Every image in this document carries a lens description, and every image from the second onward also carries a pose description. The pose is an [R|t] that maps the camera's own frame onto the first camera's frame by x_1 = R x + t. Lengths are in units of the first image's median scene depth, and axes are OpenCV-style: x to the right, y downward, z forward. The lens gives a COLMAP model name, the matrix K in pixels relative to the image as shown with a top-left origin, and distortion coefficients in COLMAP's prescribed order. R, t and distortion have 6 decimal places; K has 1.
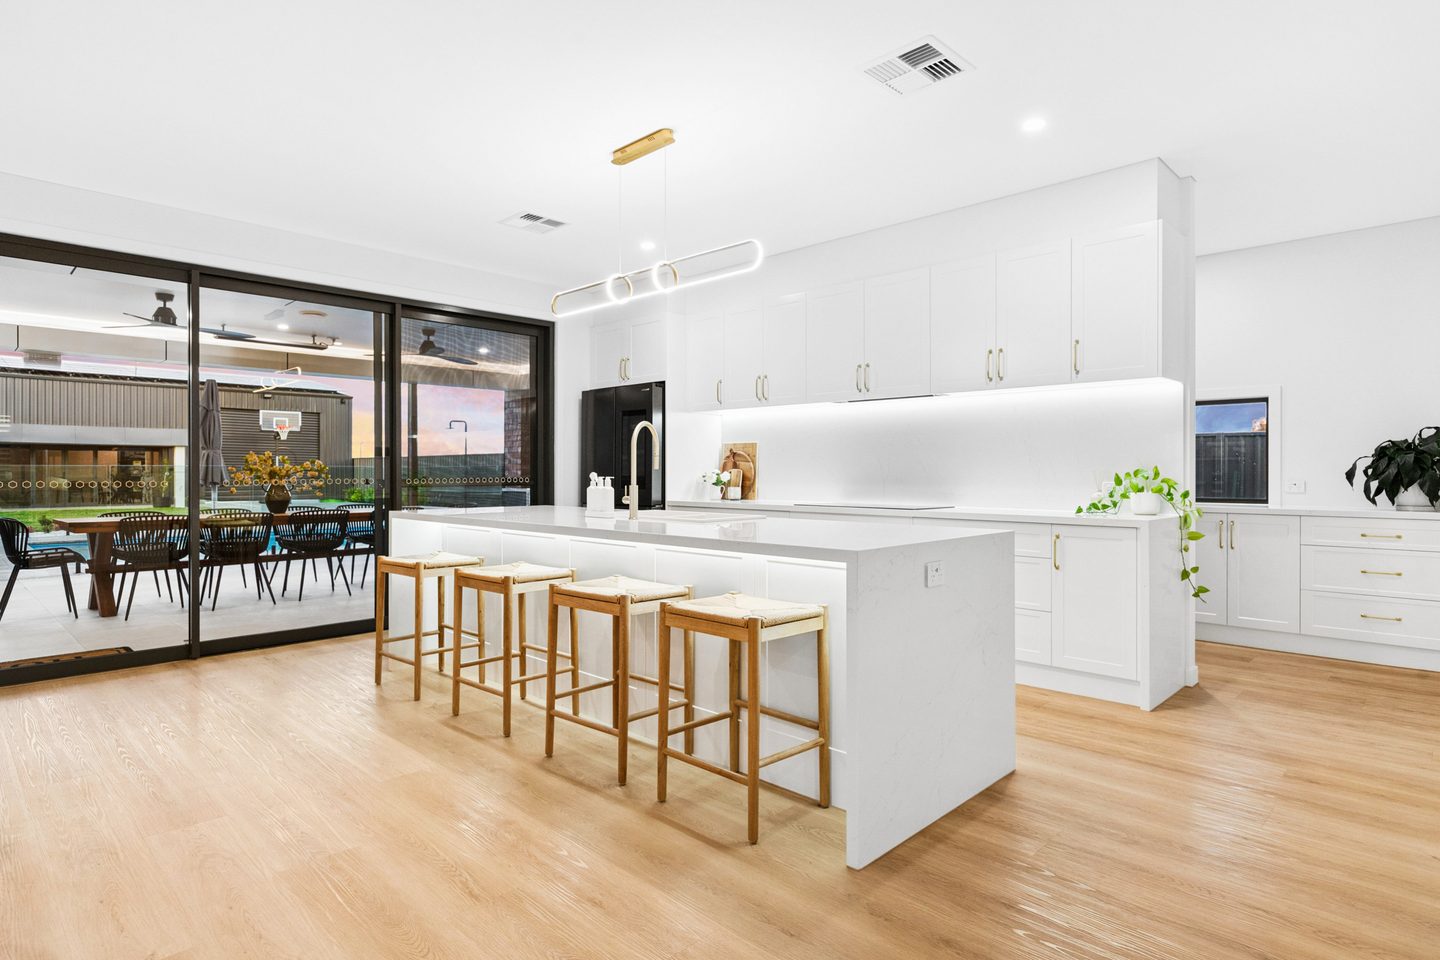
lens RADIAL K [[774.8, 0, 720.0], [0, 774.8, 480.0], [0, 0, 1]] dist [0.003537, 0.000020]
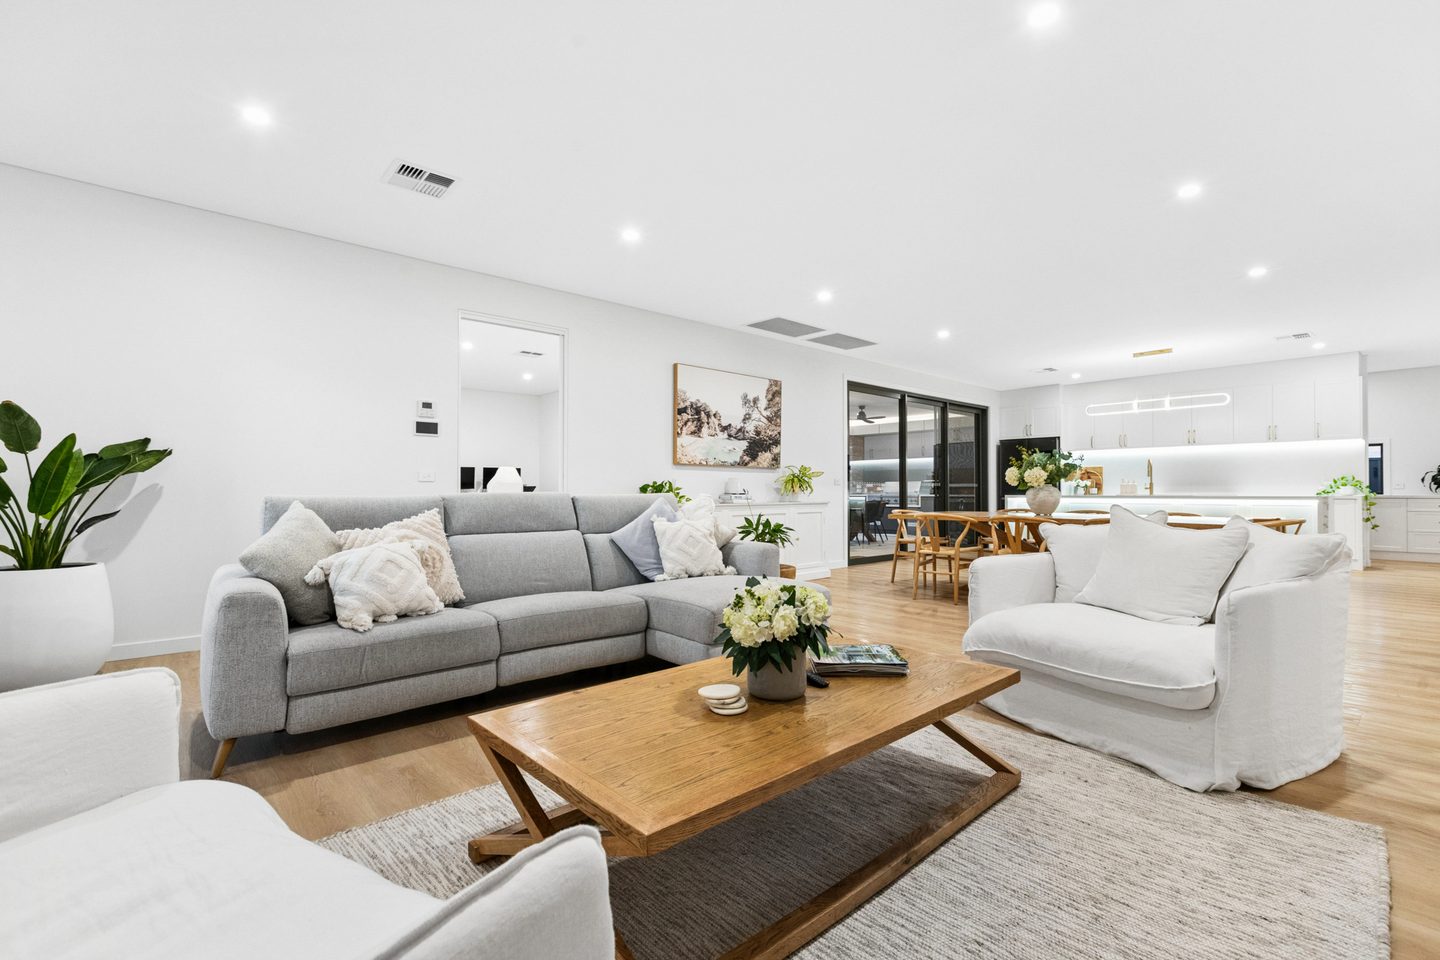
lens RADIAL K [[620.4, 0, 717.7], [0, 620.4, 492.2], [0, 0, 1]] dist [-0.031158, 0.009607]
pose [[0.994968, -0.000986, -0.100185, -1.038530], [0.000142, 0.999964, -0.008427, 0.043840], [0.100190, 0.008371, 0.994933, -0.915063]]
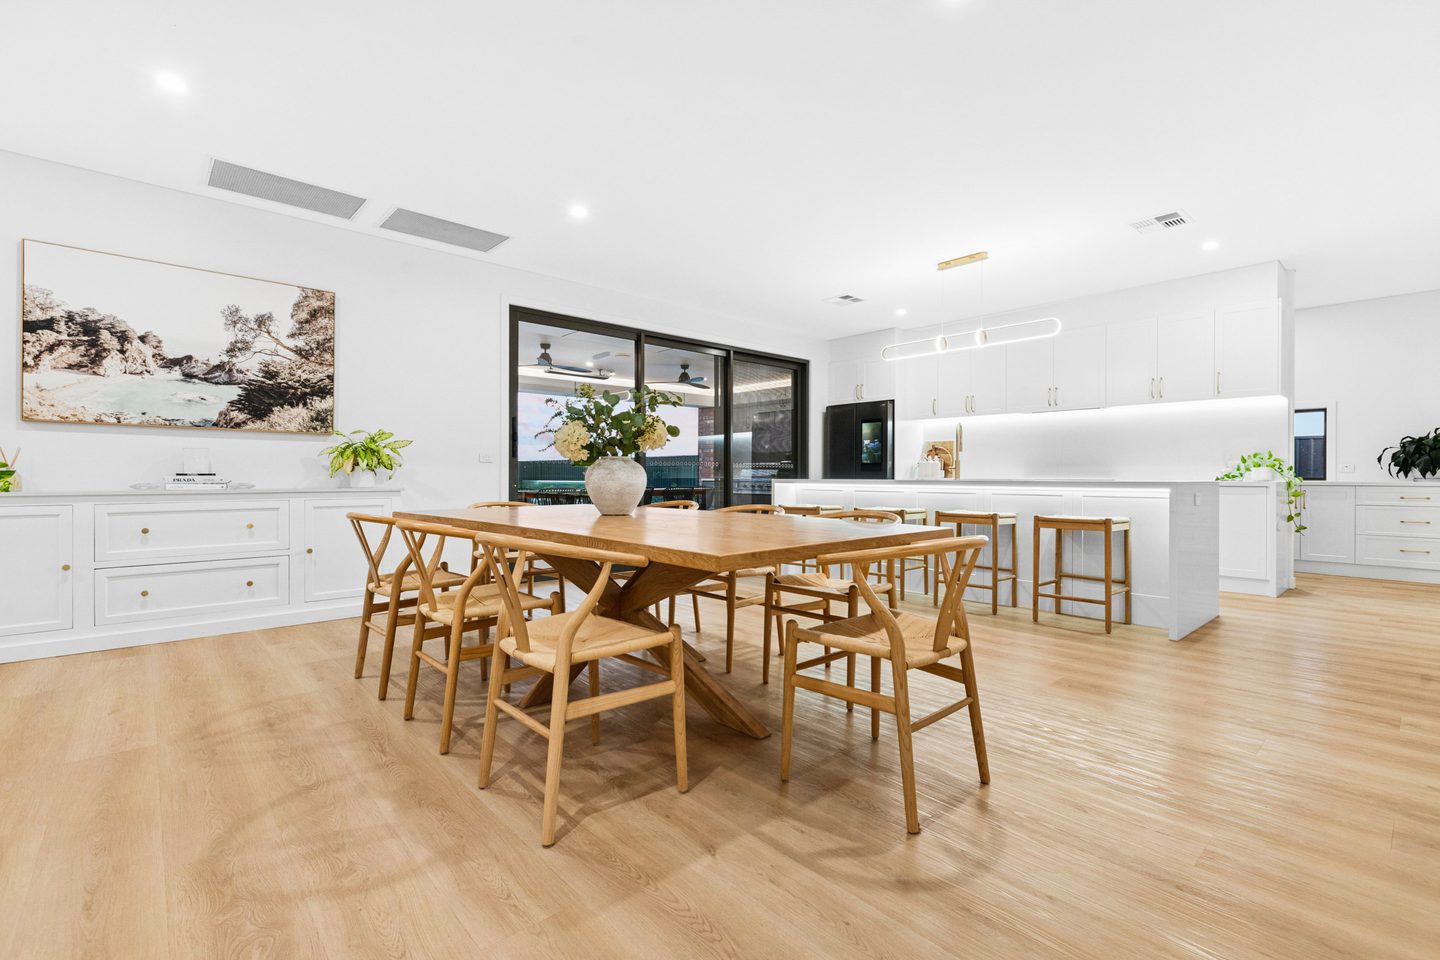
lens RADIAL K [[640.9, 0, 724.2], [0, 640.9, 481.8], [0, 0, 1]] dist [-0.000985, 0.000023]
pose [[0.997645, 0.003019, -0.068523, -0.401914], [-0.003065, 0.999995, -0.000567, 0.043520], [0.068521, 0.000776, 0.997649, -0.335810]]
